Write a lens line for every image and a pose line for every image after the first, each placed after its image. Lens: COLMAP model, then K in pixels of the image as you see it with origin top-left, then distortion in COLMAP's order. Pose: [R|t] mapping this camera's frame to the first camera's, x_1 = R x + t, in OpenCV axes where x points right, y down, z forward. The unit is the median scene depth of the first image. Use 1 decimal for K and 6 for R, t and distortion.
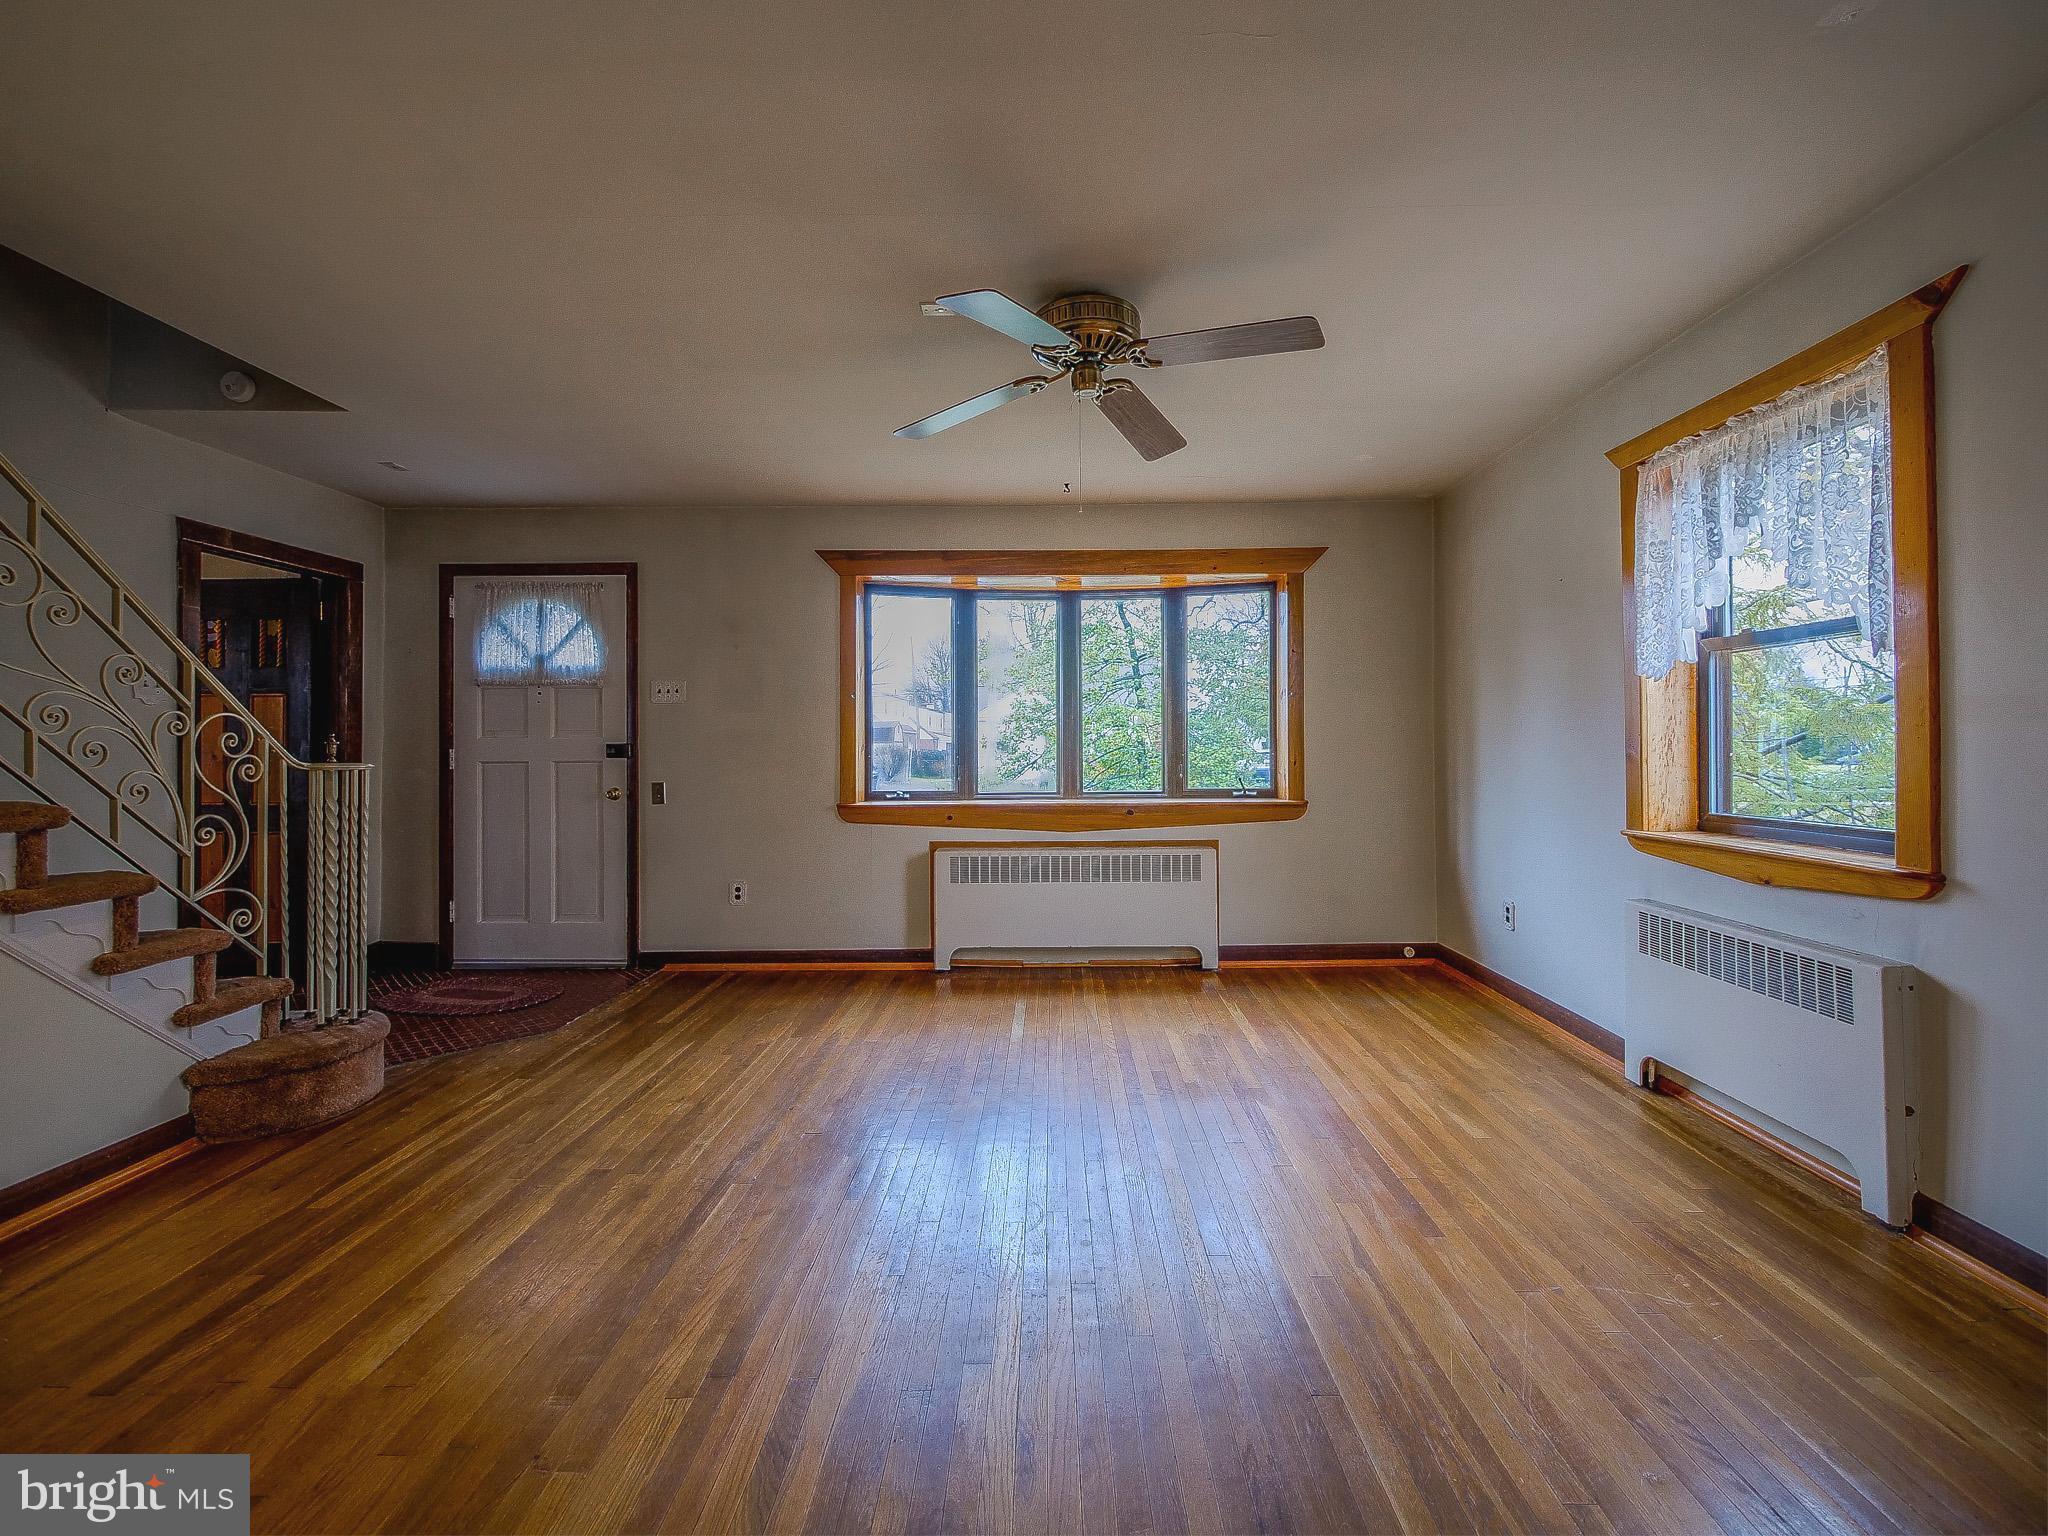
lens RADIAL K [[869.5, 0, 1038.9], [0, 869.5, 750.4], [0, 0, 1]] dist [-0.009674, 0.000476]
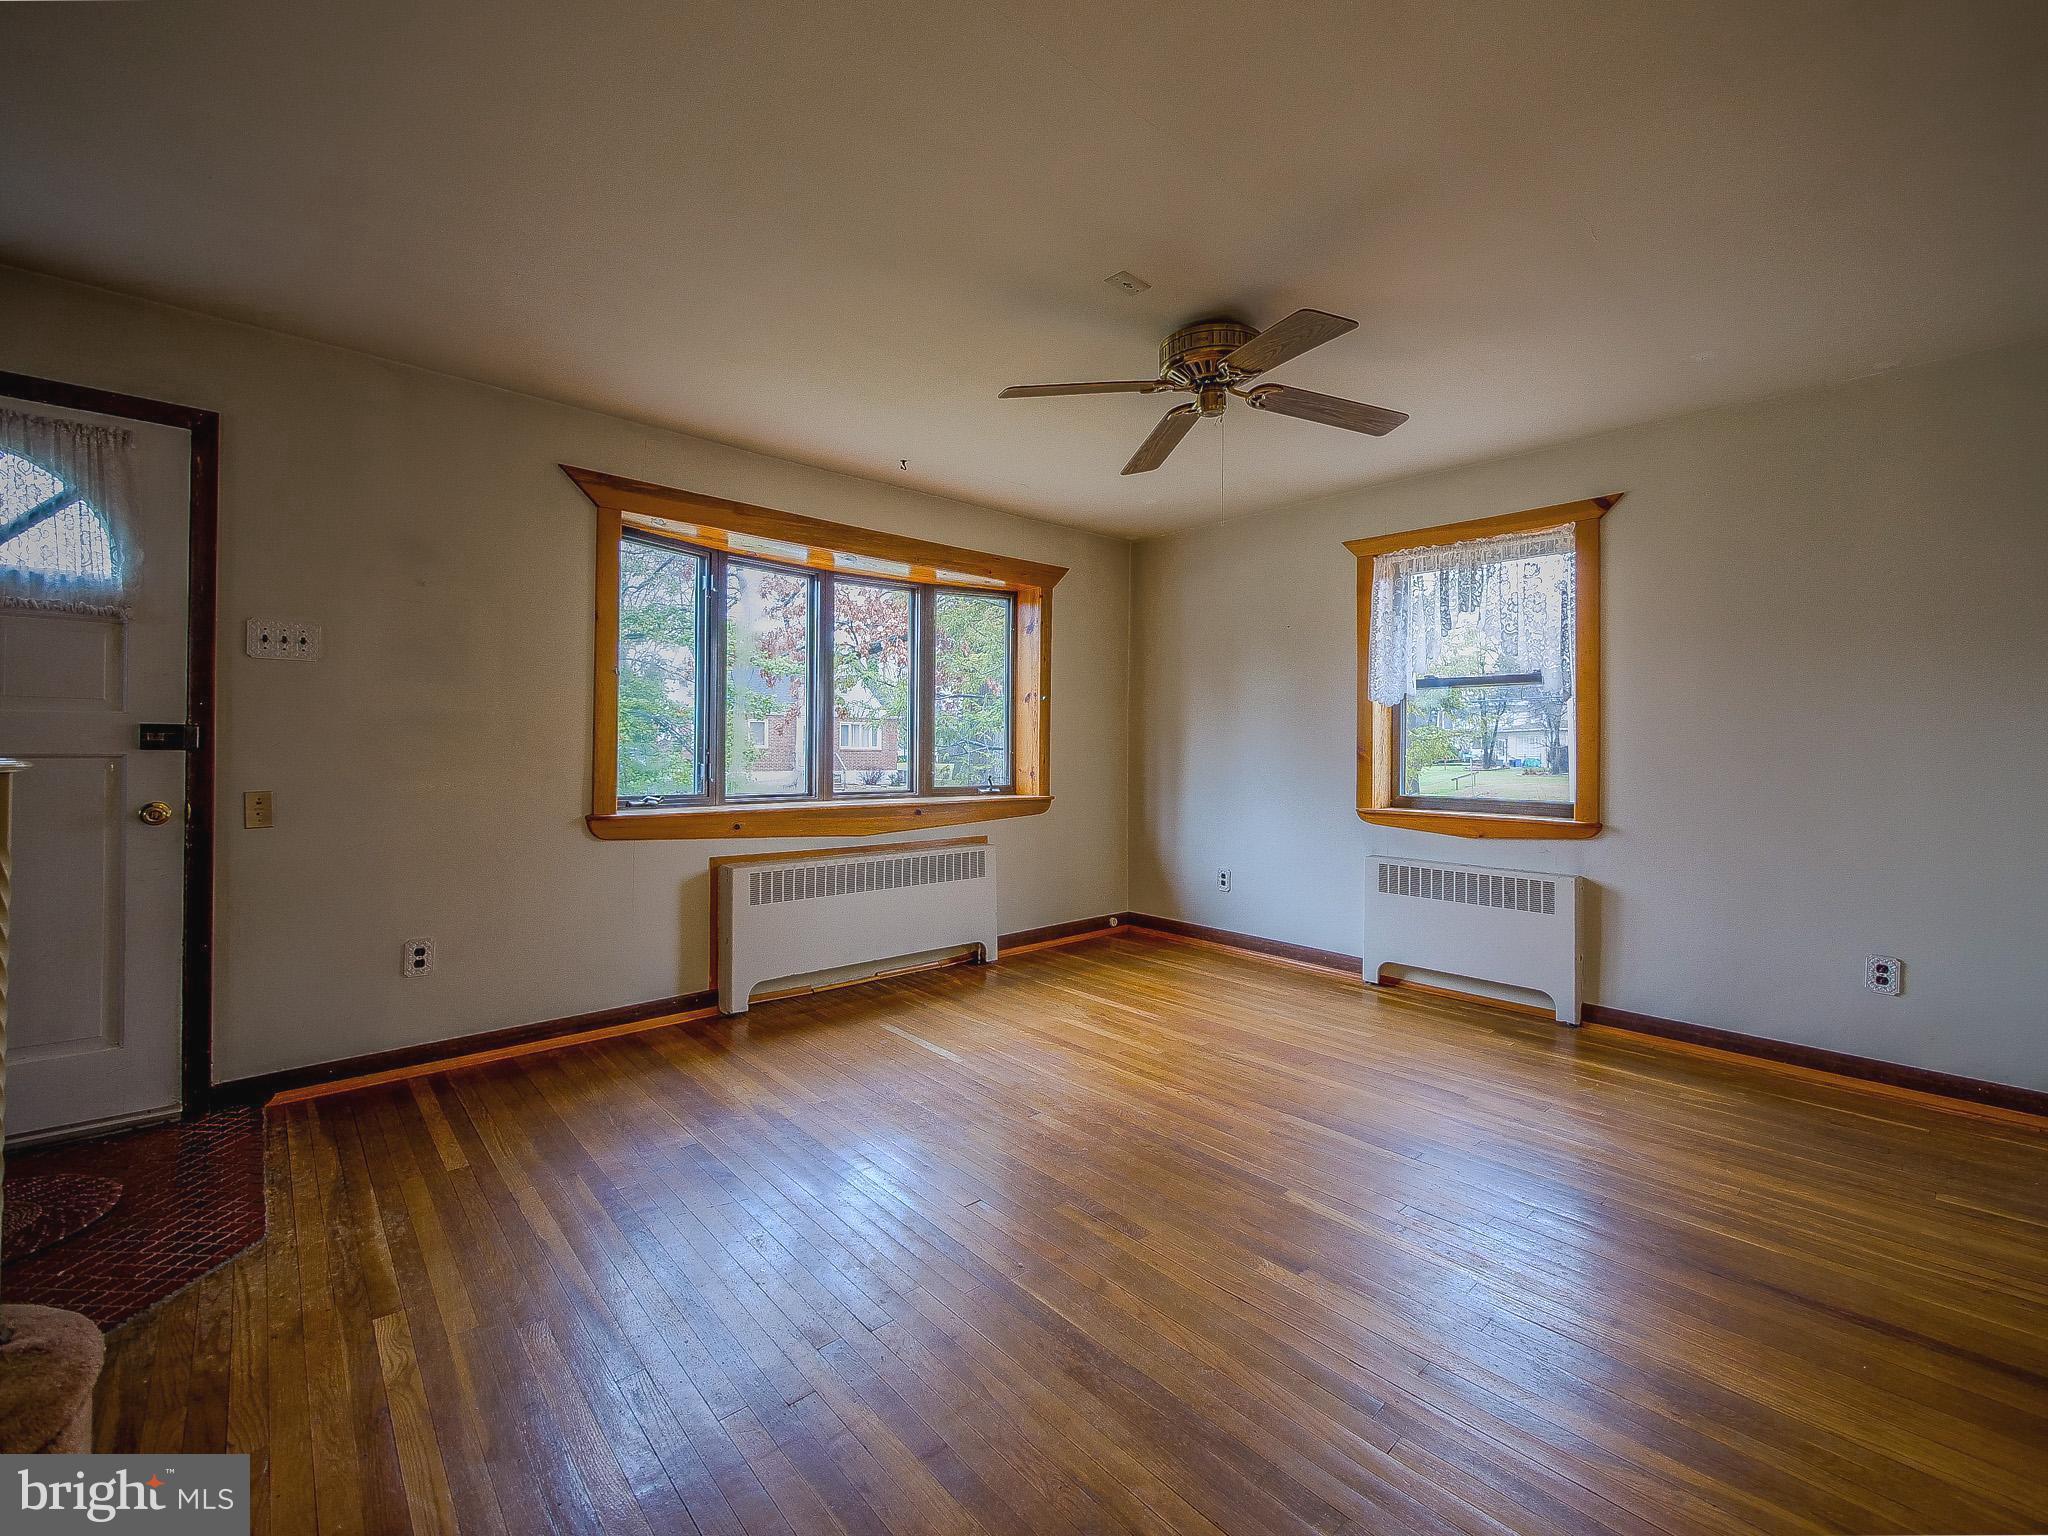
lens RADIAL K [[869.5, 0, 1051.3], [0, 869.5, 753.4], [0, 0, 1]] dist [-0.009674, 0.000476]
pose [[0.729667, 0.008698, 0.683747, -0.451652], [-0.011991, 0.999928, 0.000076, 0.004357], [-0.683697, -0.008254, 0.729719, 0.198817]]
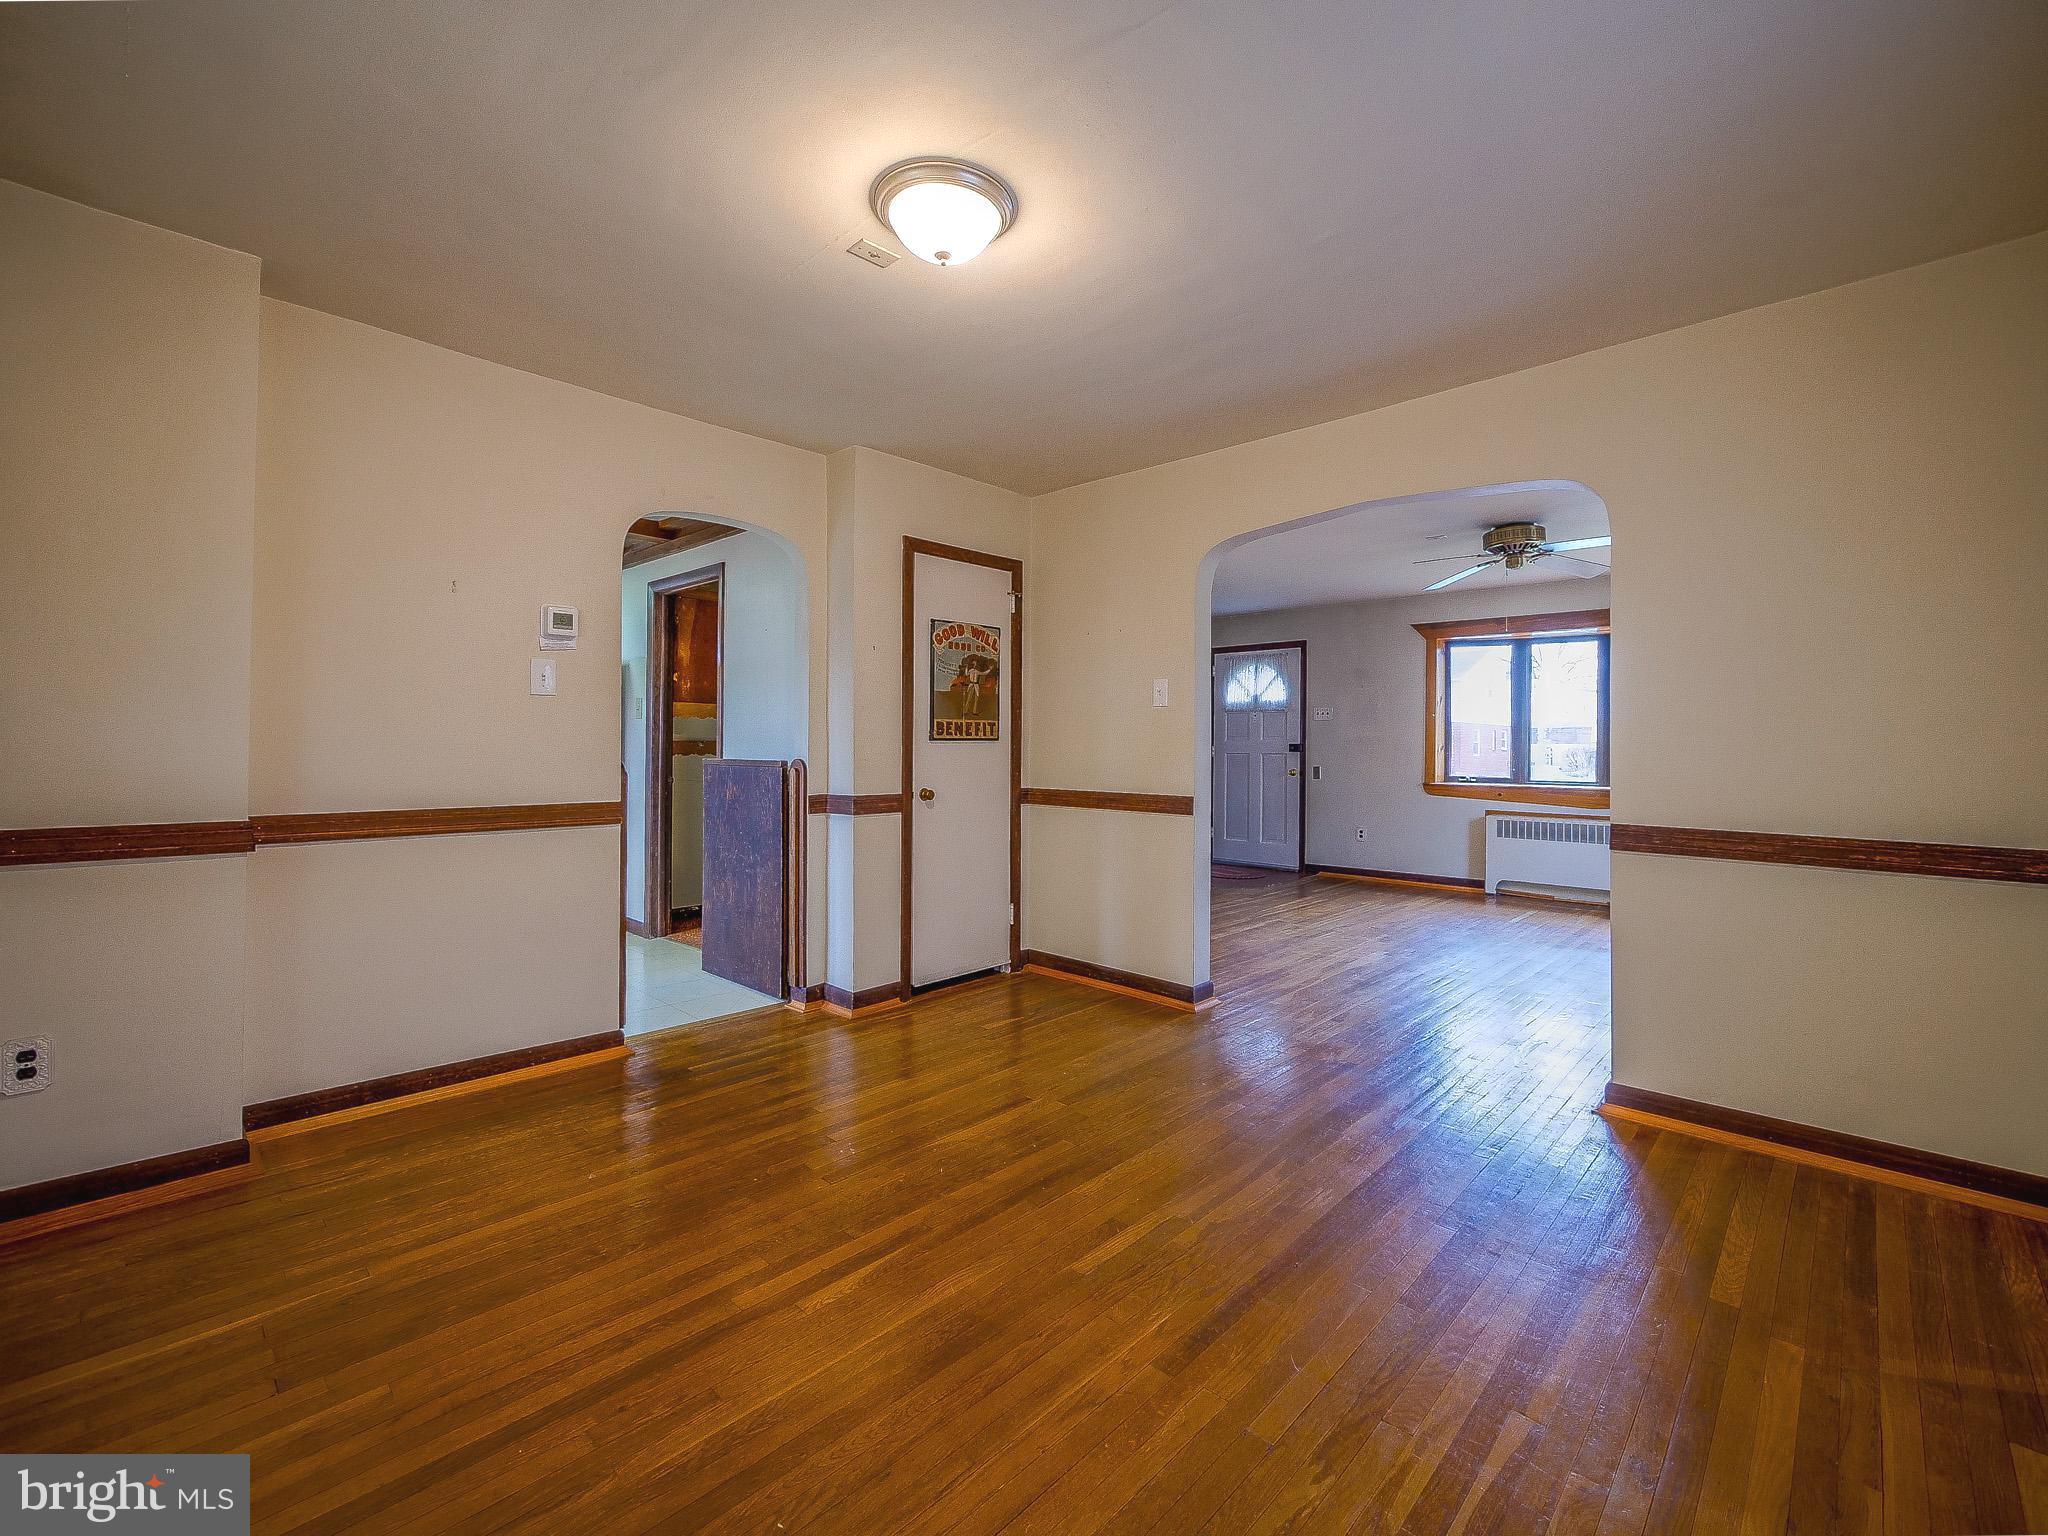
lens RADIAL K [[869.5, 0, 1038.3], [0, 869.5, 757.0], [0, 0, 1]] dist [-0.009674, 0.000476]
pose [[0.730817, 0.018581, -0.682320, 0.341246], [-0.000938, 0.999656, 0.026219, -0.027006], [0.682573, -0.018521, 0.730583, -0.652591]]
